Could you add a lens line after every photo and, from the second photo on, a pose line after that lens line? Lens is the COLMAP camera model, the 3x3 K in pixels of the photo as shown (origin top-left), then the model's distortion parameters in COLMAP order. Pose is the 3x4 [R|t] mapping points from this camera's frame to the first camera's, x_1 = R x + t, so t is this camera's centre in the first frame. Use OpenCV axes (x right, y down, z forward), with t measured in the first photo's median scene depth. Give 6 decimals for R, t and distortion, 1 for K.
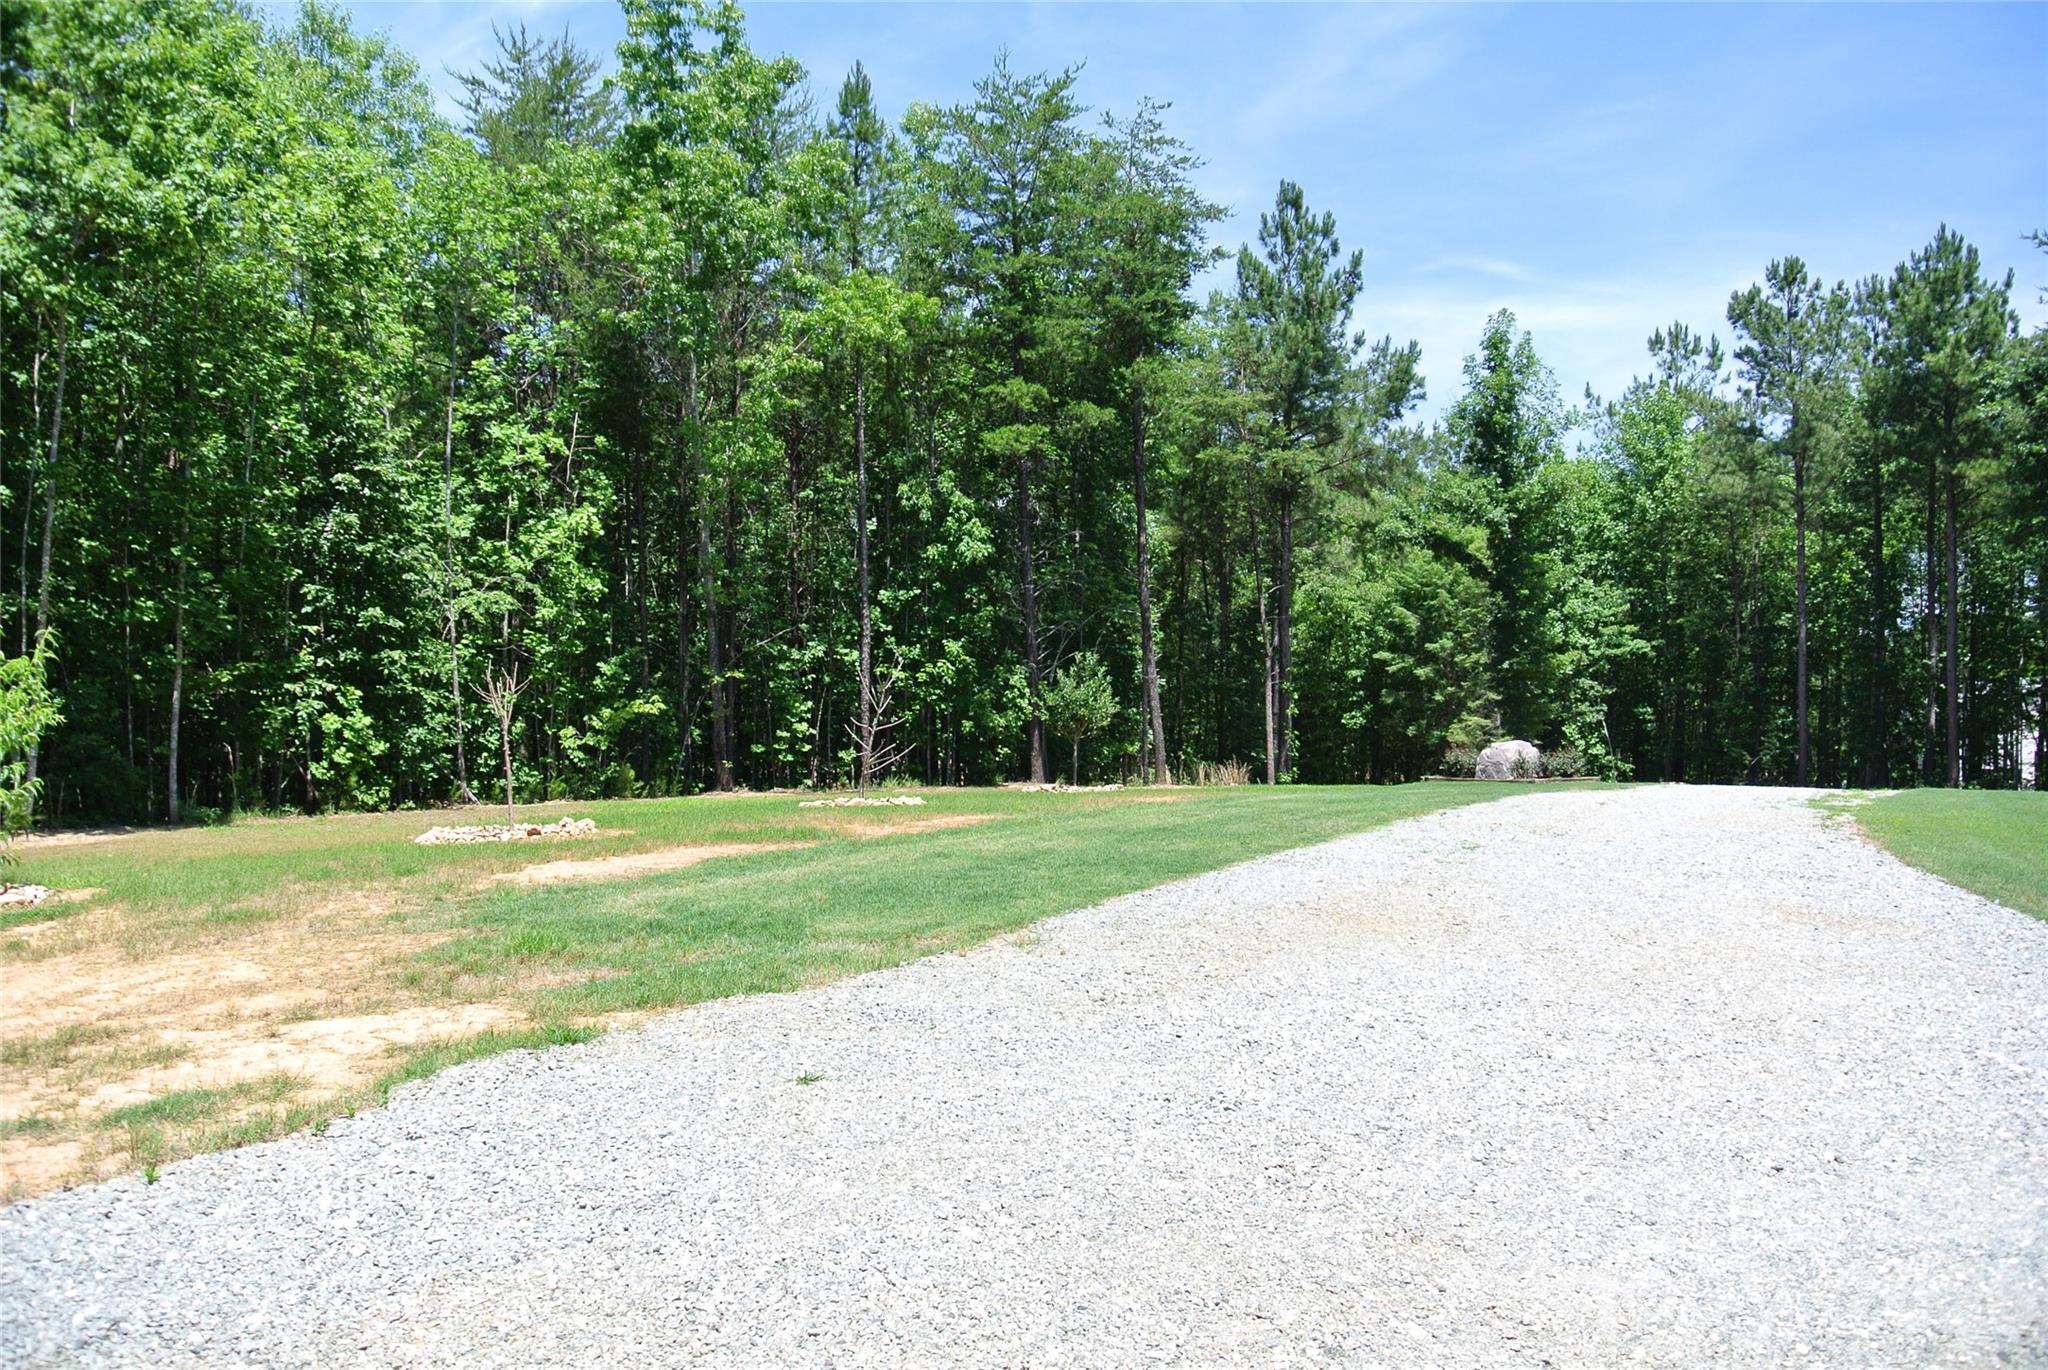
lens RADIAL K [[1608.6, 0, 1021.5], [0, 1608.6, 674.3], [0, 0, 1]] dist [-0.058361, 0.012388]
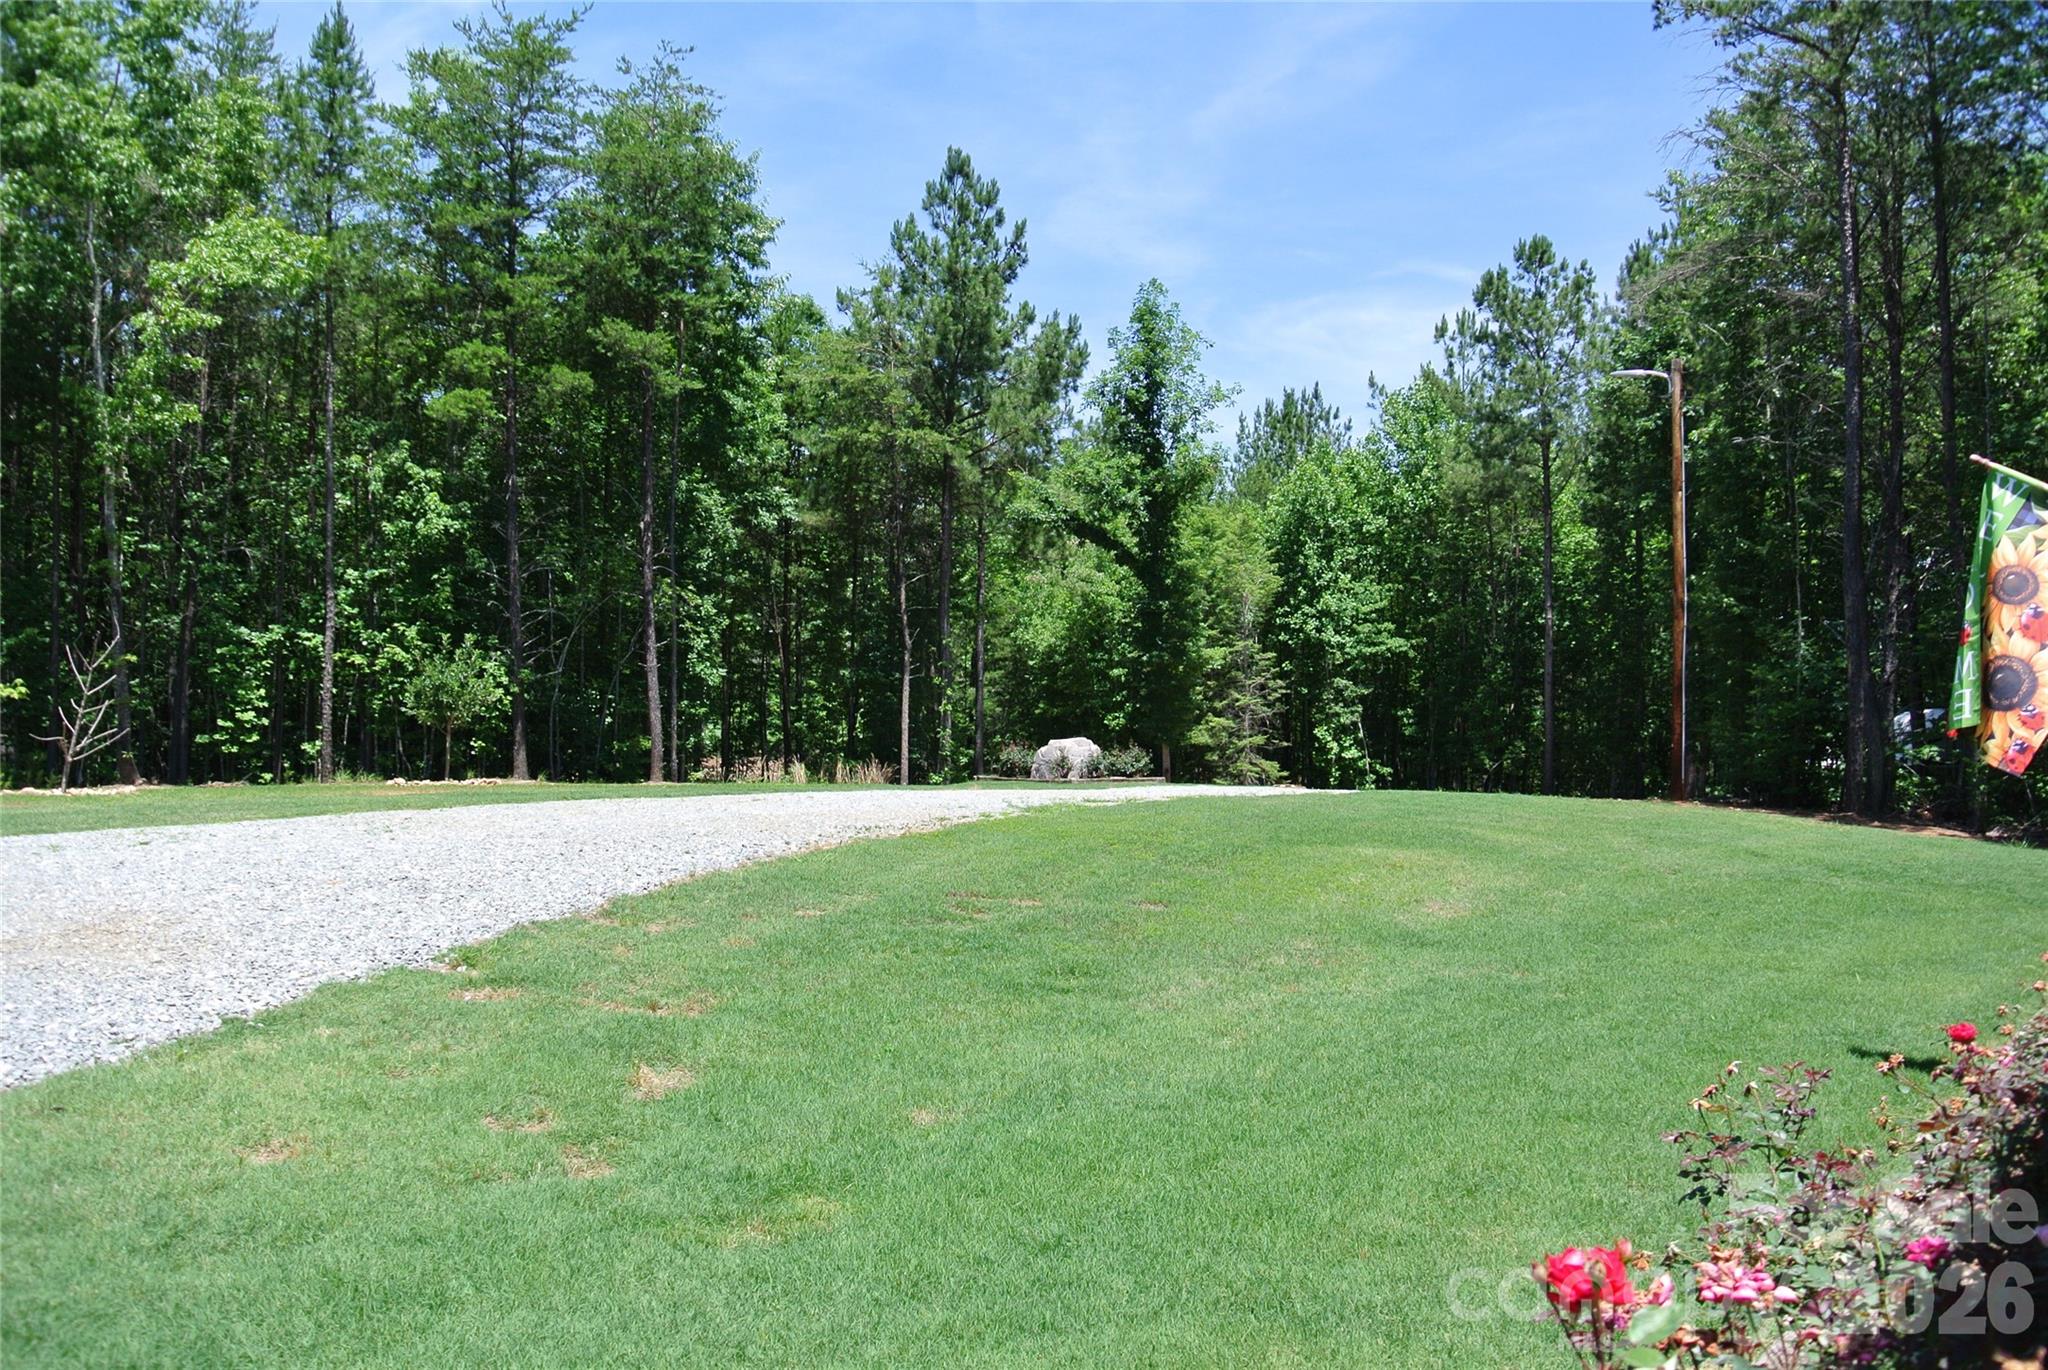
lens RADIAL K [[1627.6, 0, 1025.6], [0, 1627.6, 662.4], [0, 0, 1]] dist [-0.075304, 0.029821]
pose [[0.999885, 0.004349, 0.014503, 0.177183], [-0.004175, 0.999919, -0.012021, 0.006544], [-0.014555, 0.011959, 0.999823, 0.041143]]
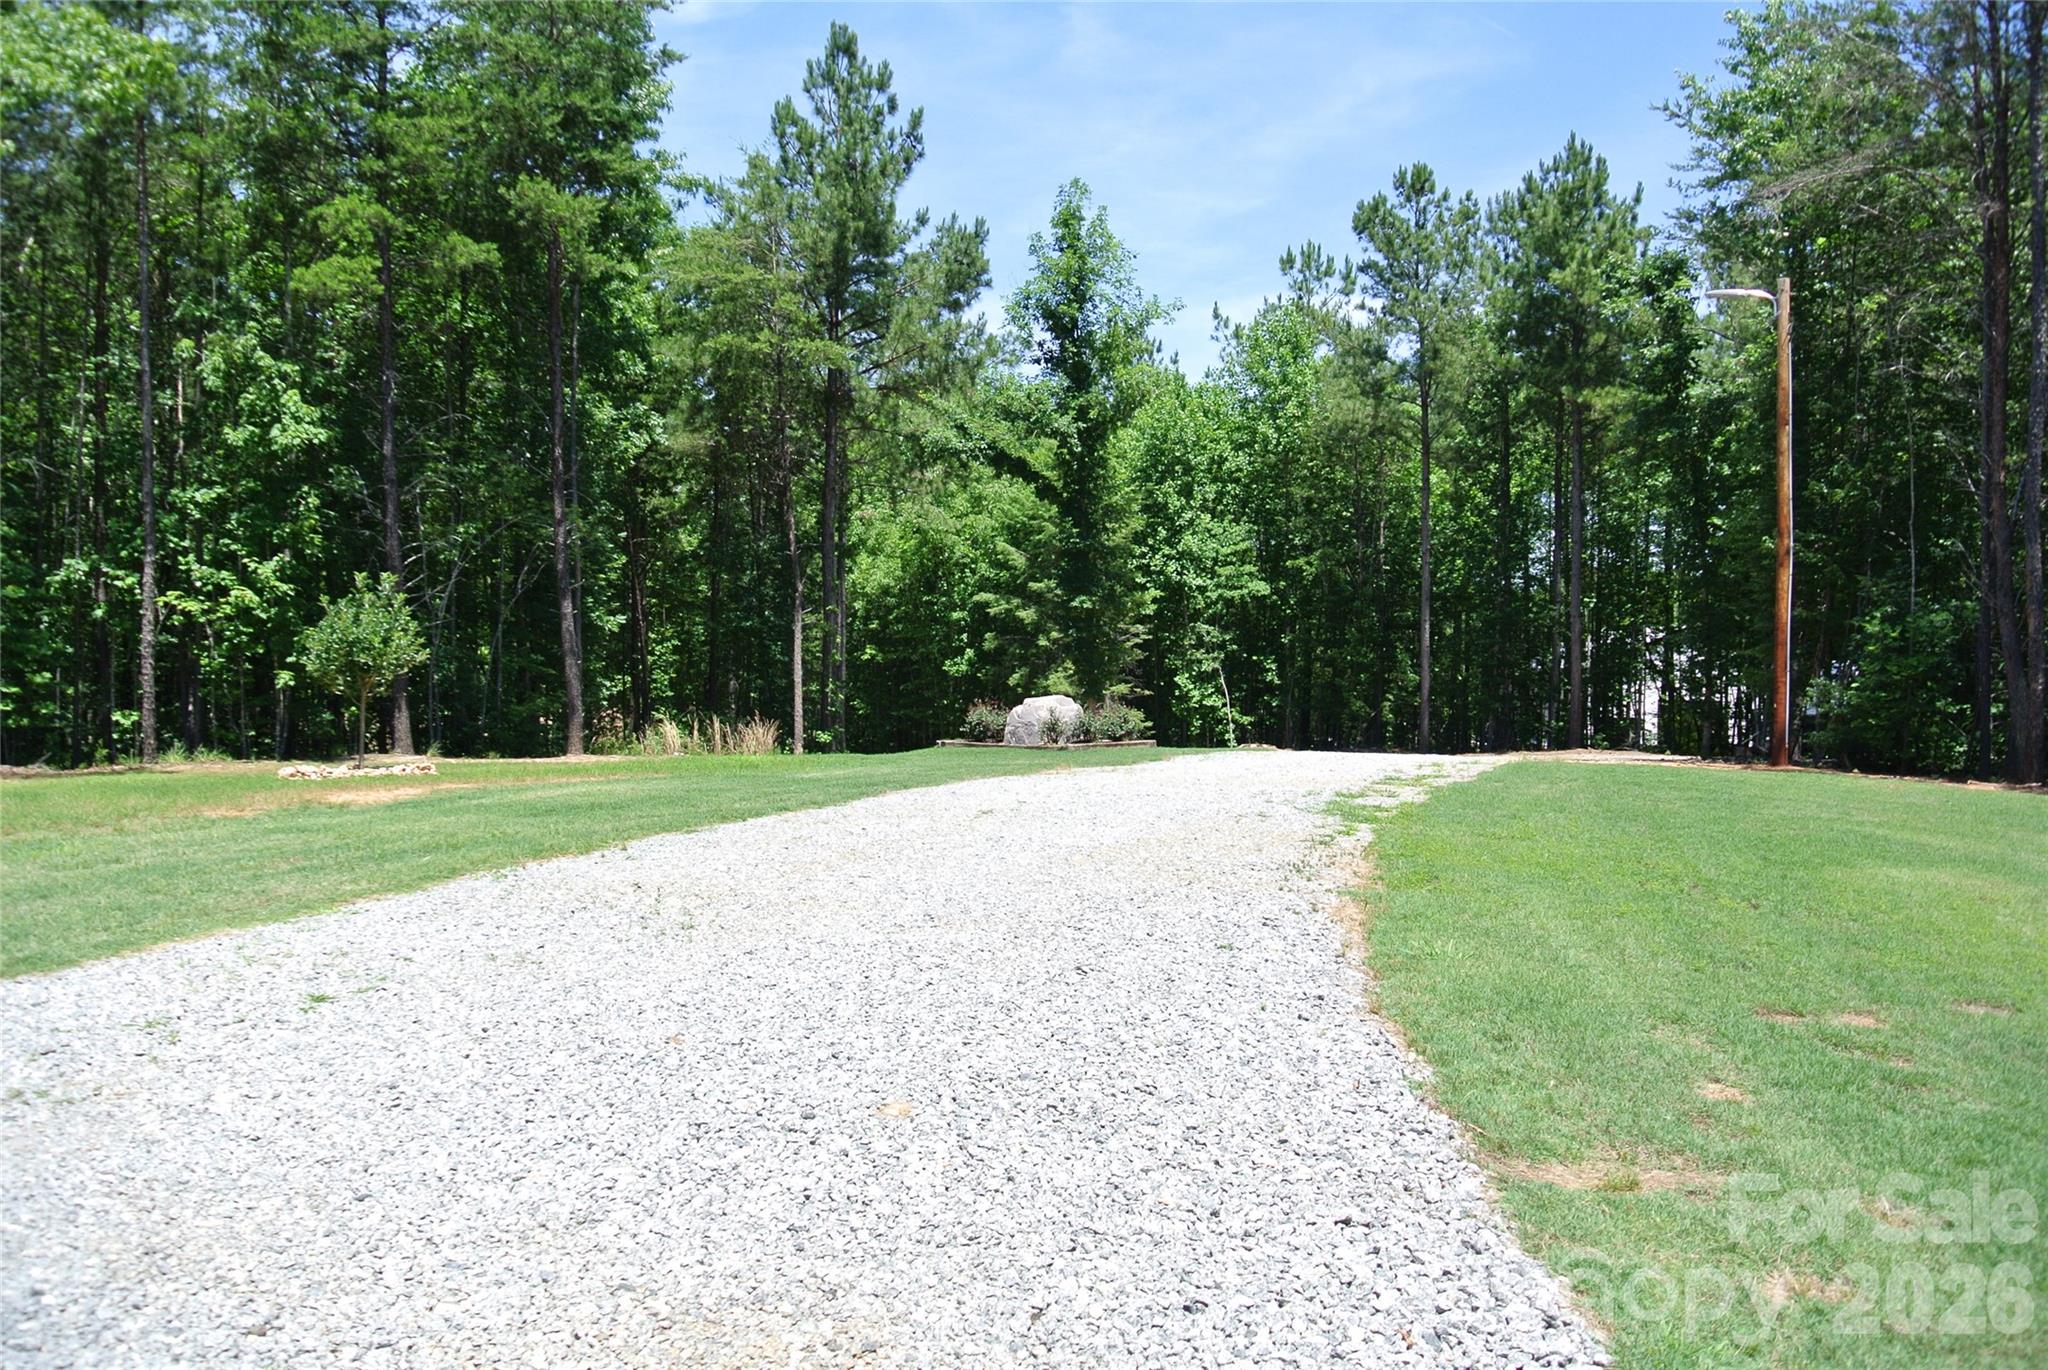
lens RADIAL K [[1616.6, 0, 1034.8], [0, 1616.6, 671.7], [0, 0, 1]] dist [-0.068843, 0.016080]
pose [[0.980440, 0.000136, 0.196816, 0.092979], [-0.006248, 0.999517, 0.030433, 0.003400], [-0.196717, -0.031068, 0.979968, 0.137400]]
